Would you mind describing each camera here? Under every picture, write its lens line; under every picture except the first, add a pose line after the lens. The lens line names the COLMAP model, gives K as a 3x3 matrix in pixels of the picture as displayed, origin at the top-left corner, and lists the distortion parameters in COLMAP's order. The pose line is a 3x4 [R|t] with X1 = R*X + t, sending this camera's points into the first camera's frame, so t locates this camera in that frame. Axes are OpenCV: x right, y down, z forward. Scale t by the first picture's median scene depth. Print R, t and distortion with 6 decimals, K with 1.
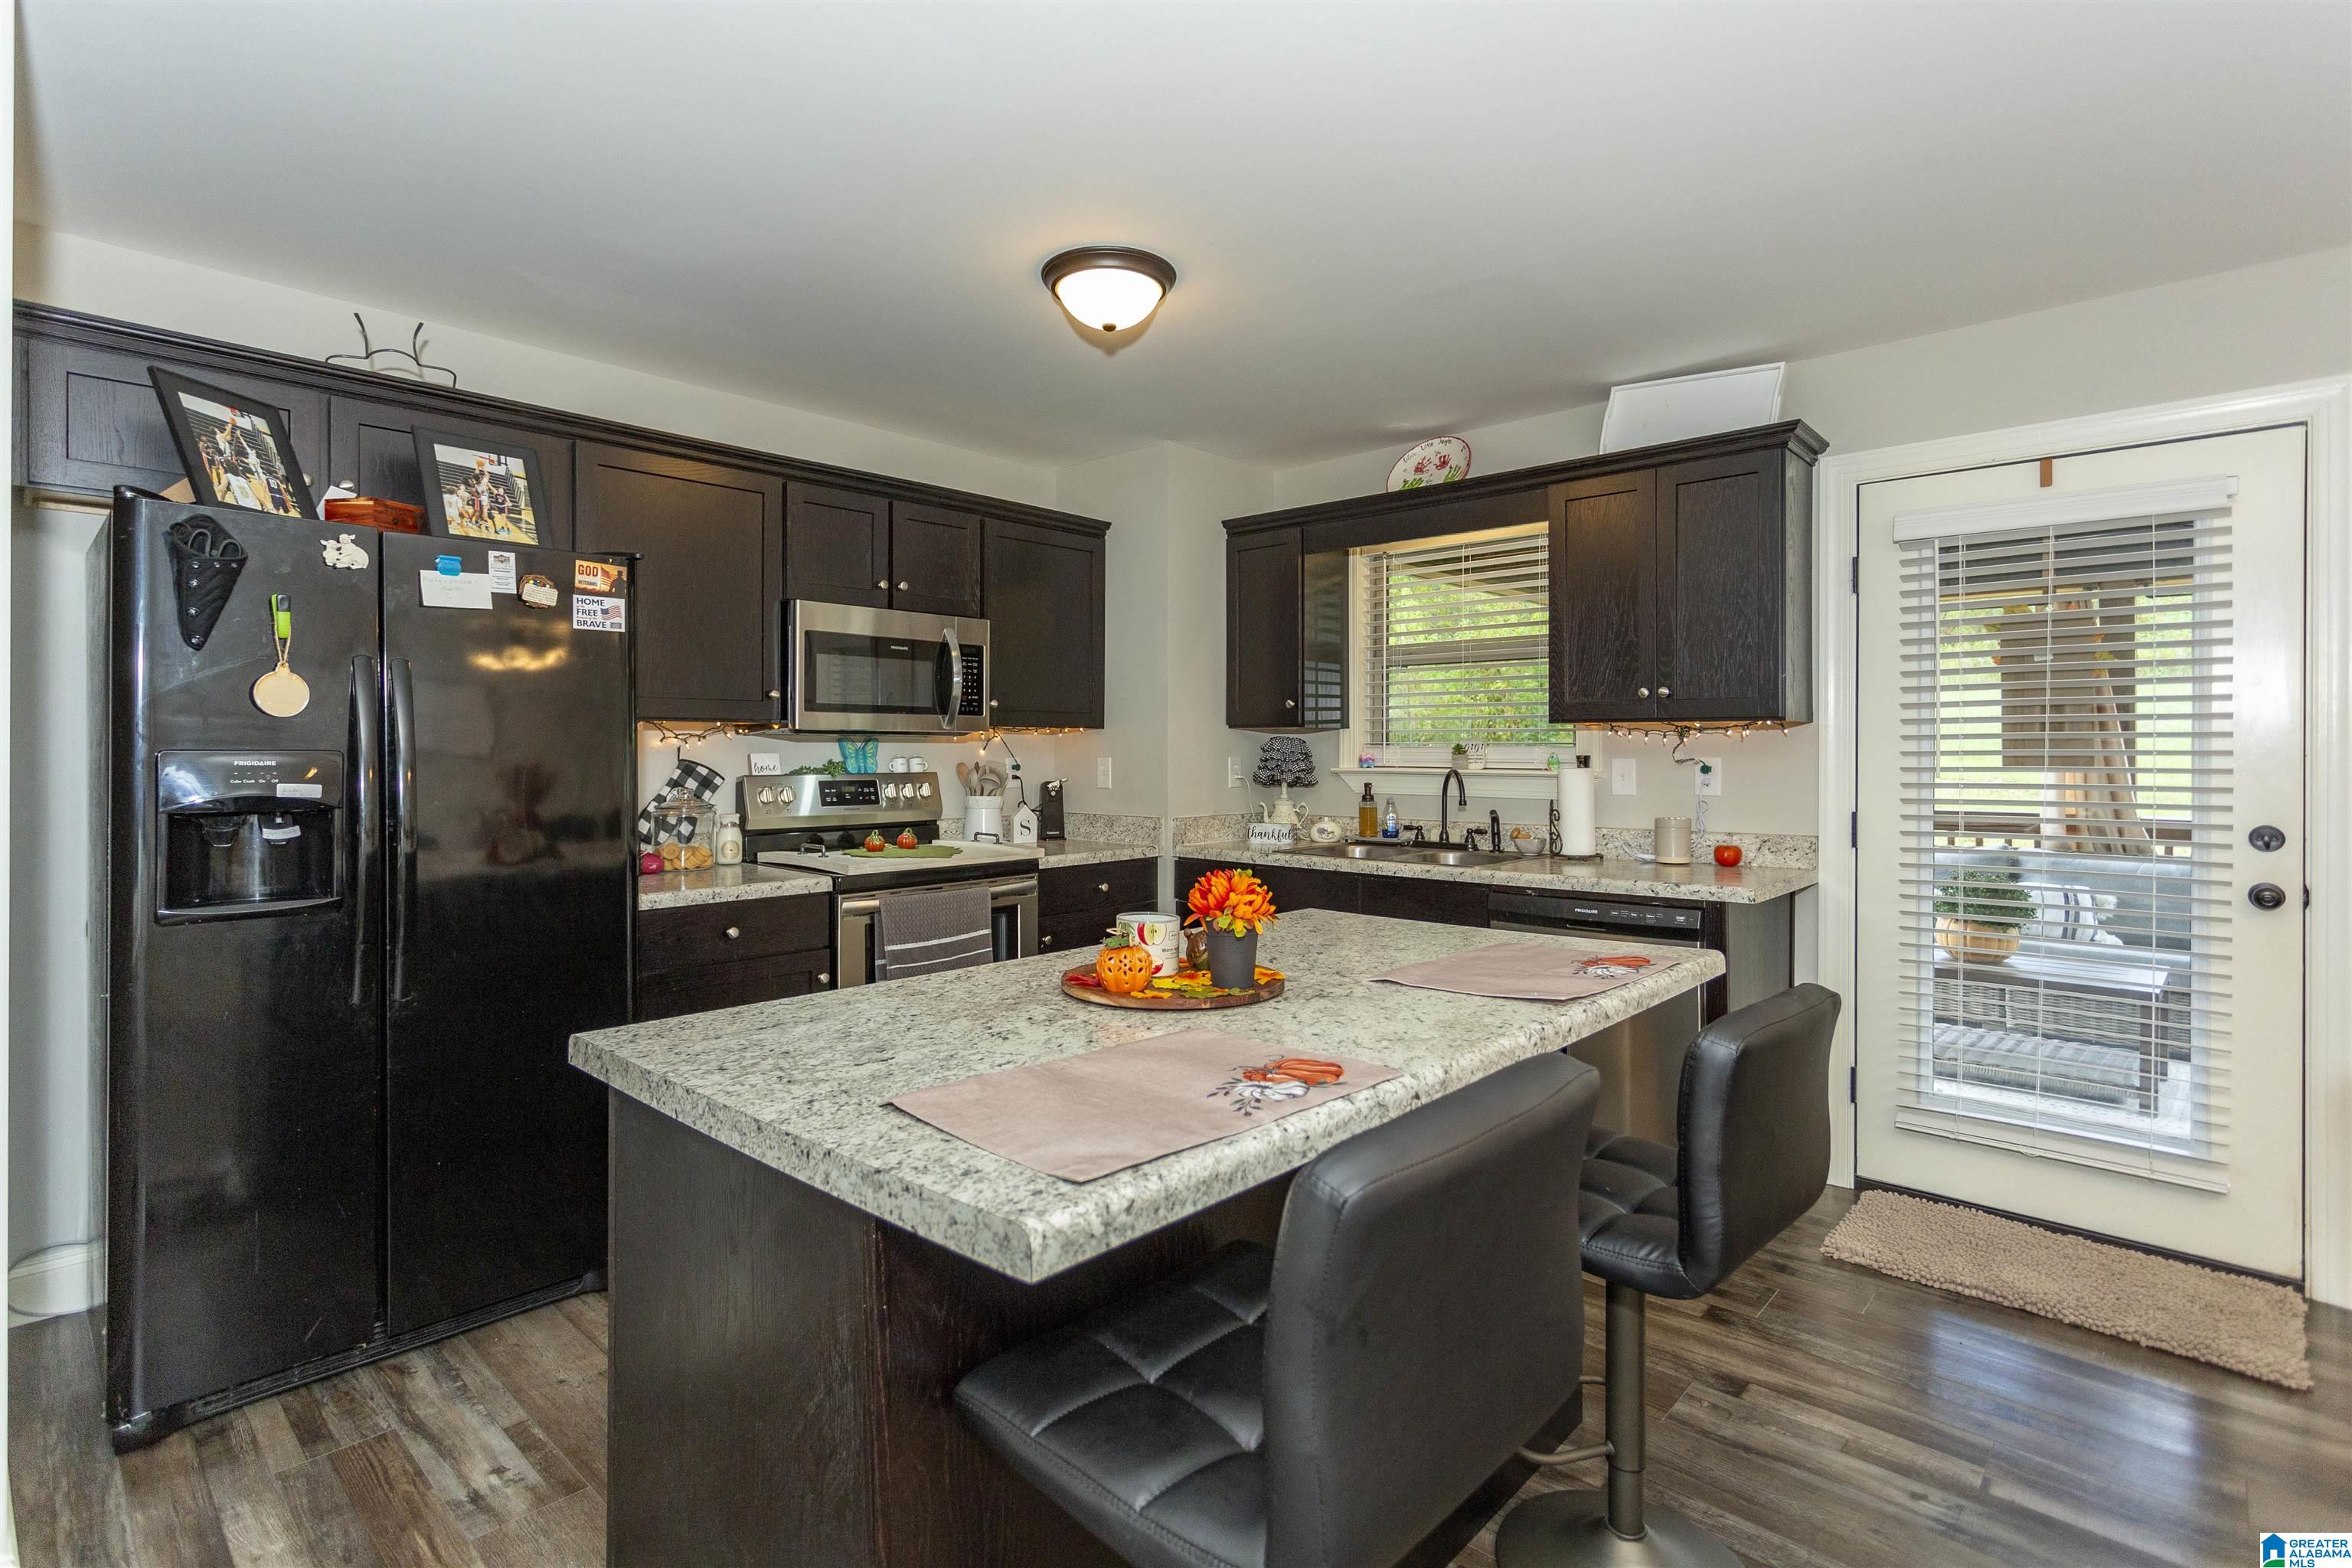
lens RADIAL K [[1108.7, 0, 1179.1], [0, 1108.7, 745.4], [0, 0, 1]] dist [-0.003607, -0.000573]
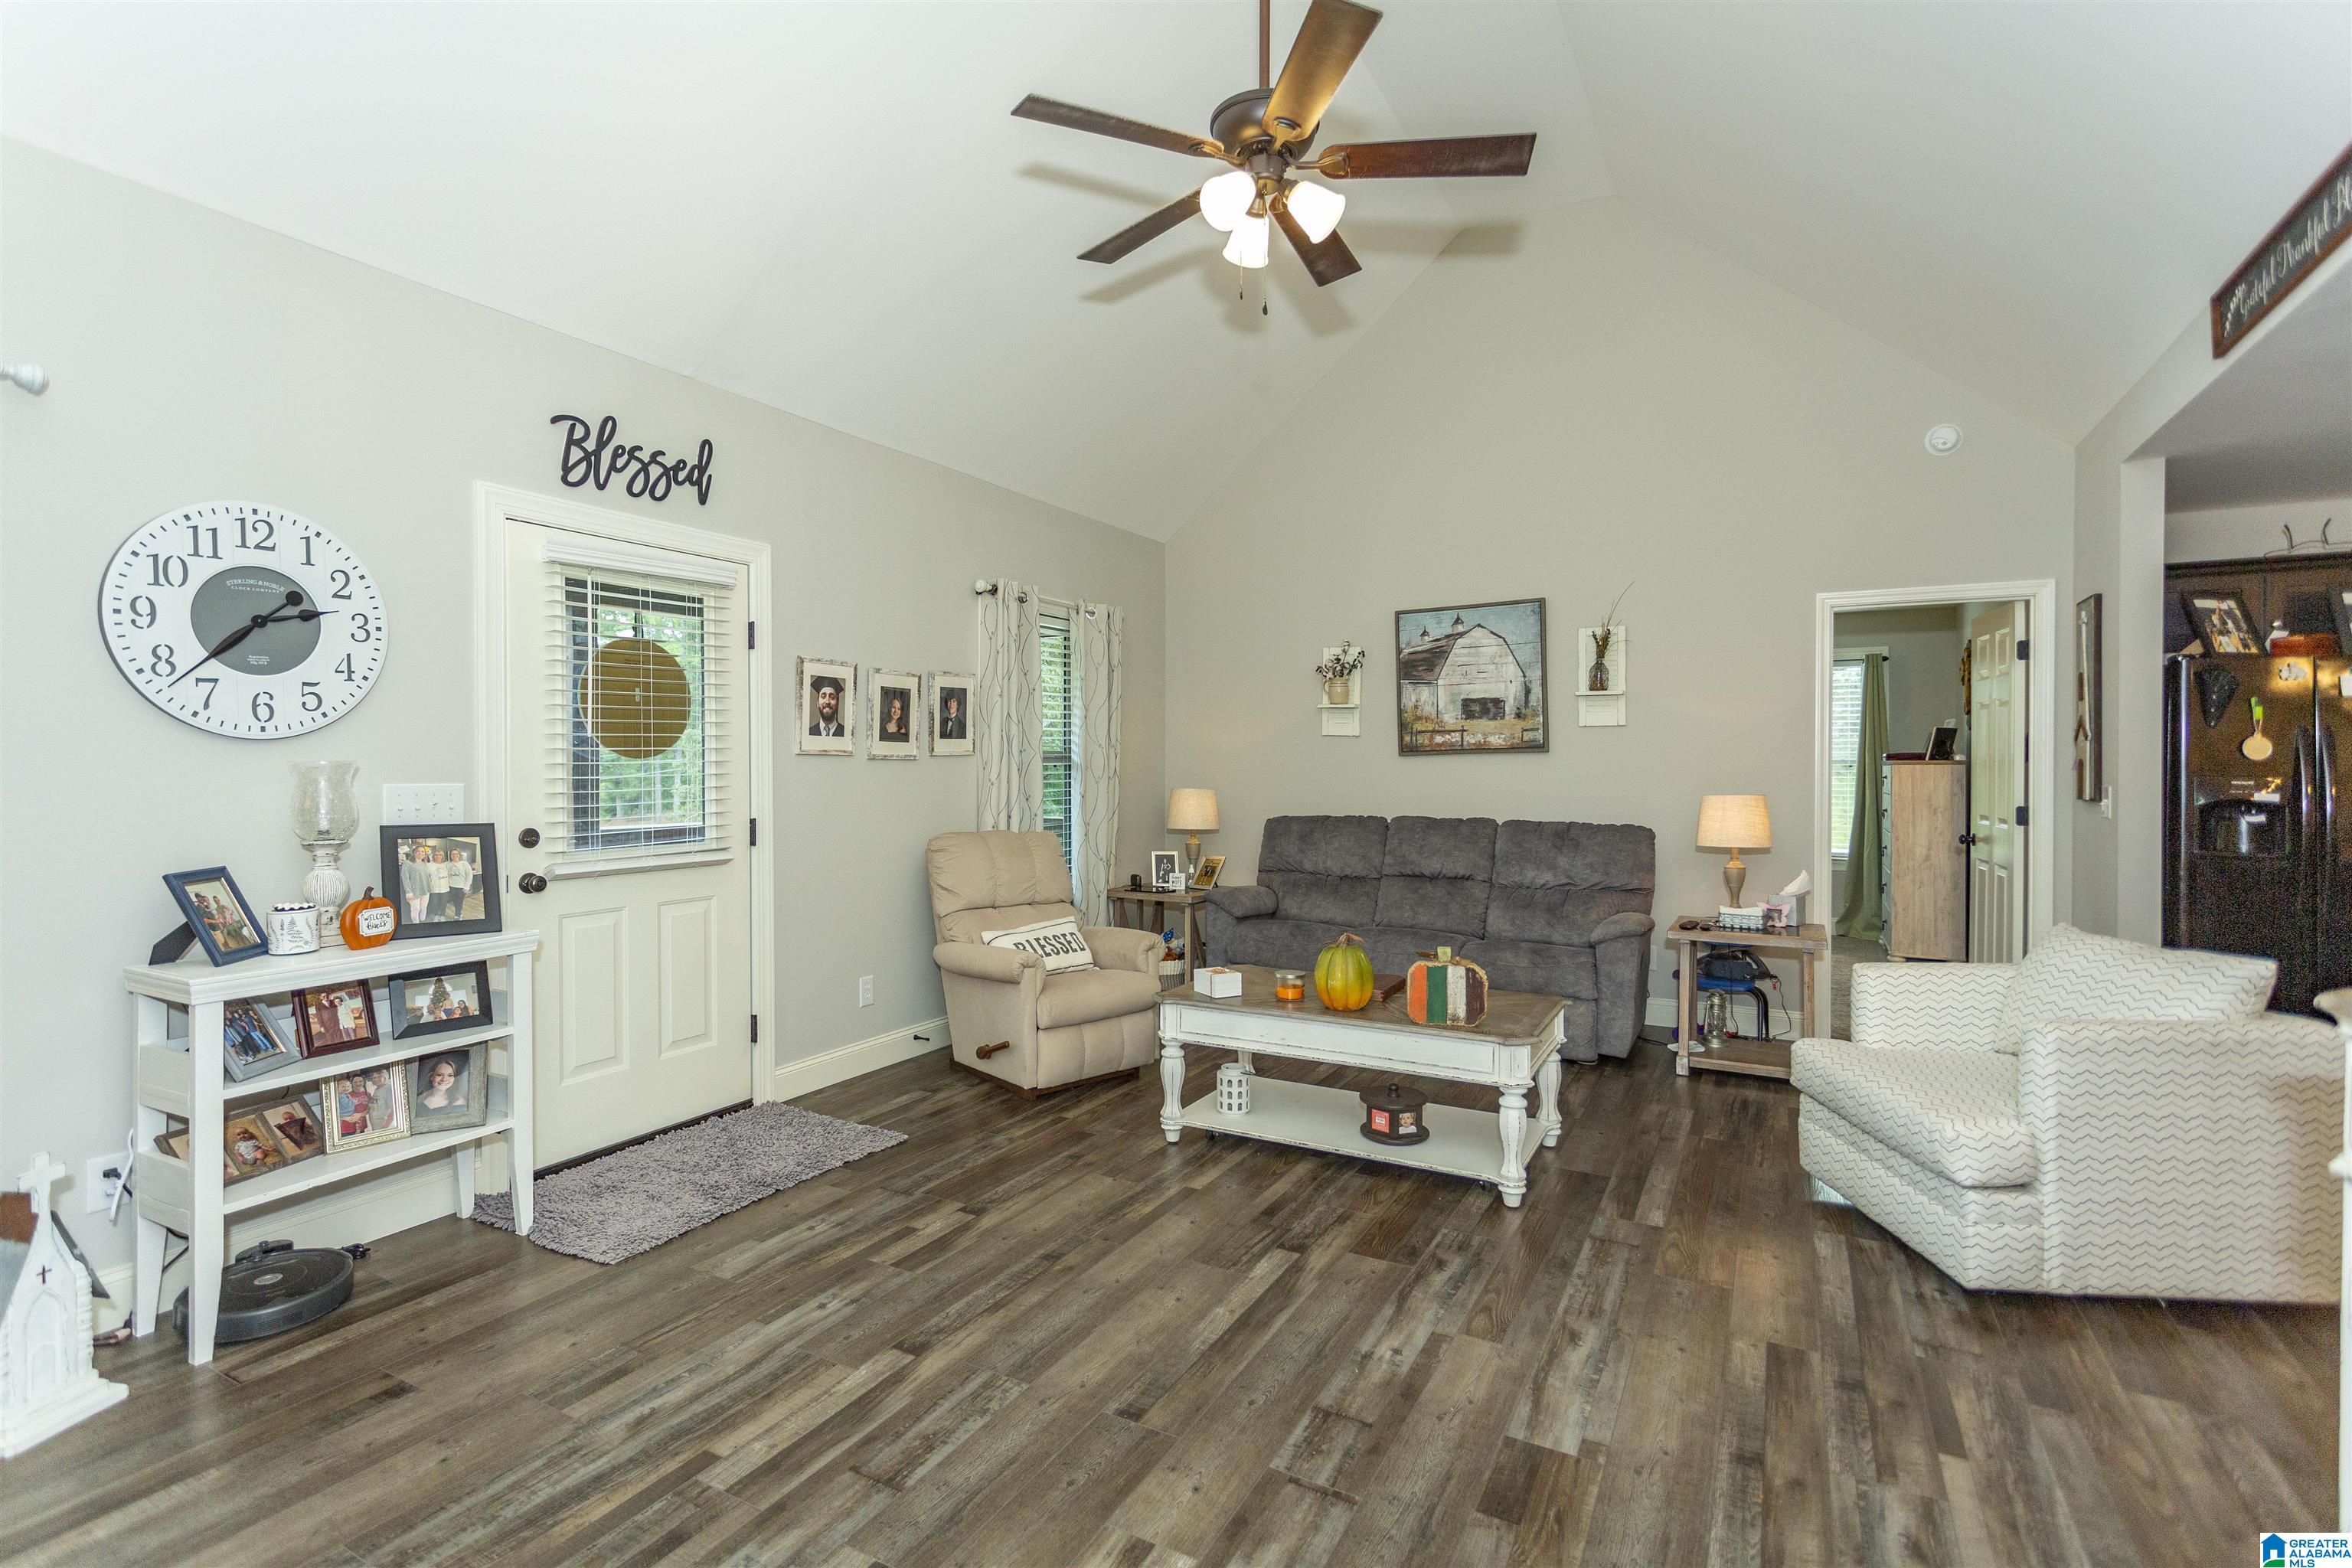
lens RADIAL K [[1108.7, 0, 1161.8], [0, 1108.7, 759.4], [0, 0, 1]] dist [-0.003607, -0.000573]
pose [[0.230203, -0.005108, -0.973129, 0.373664], [0.002833, 0.999986, -0.004579, -0.012244], [0.973138, -0.001702, 0.230214, -0.773707]]
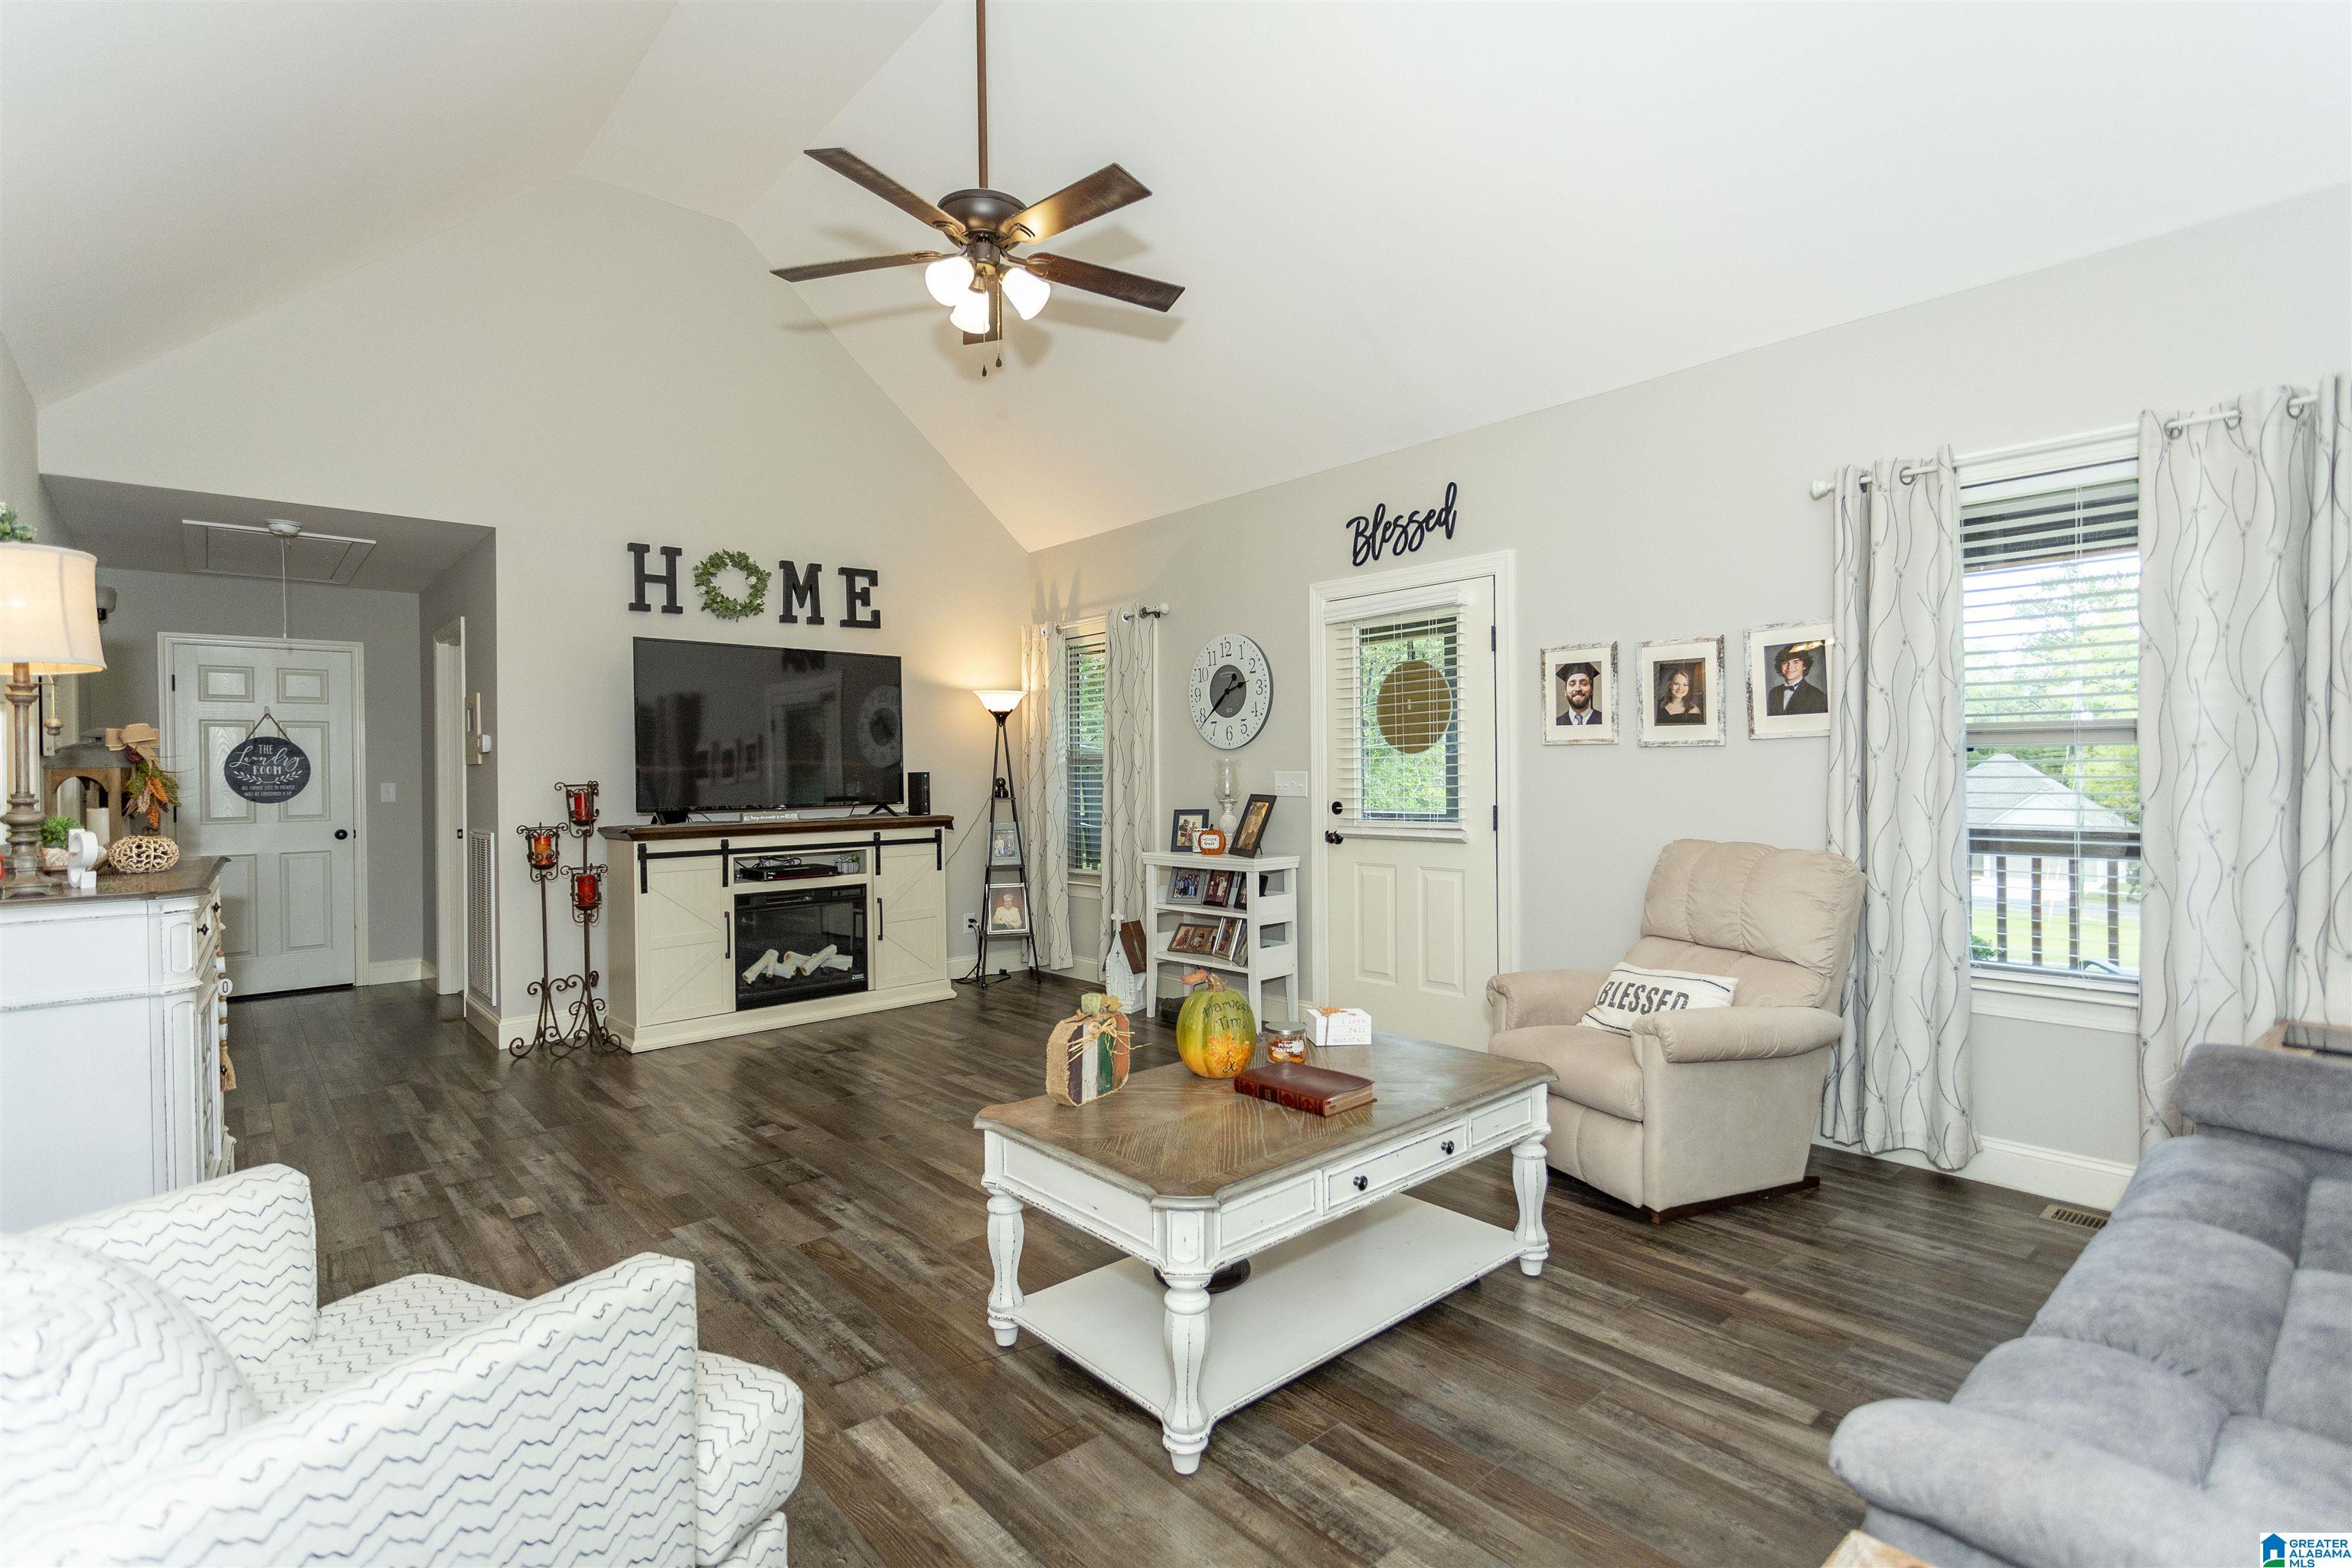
lens RADIAL K [[1108.7, 0, 1177.3], [0, 1108.7, 760.7], [0, 0, 1]] dist [-0.003607, -0.000573]
pose [[-0.994202, 0.010736, 0.106992, -0.570174], [0.009578, 0.999890, -0.011331, 0.001846], [-0.107102, -0.010240, -0.994195, 0.315517]]
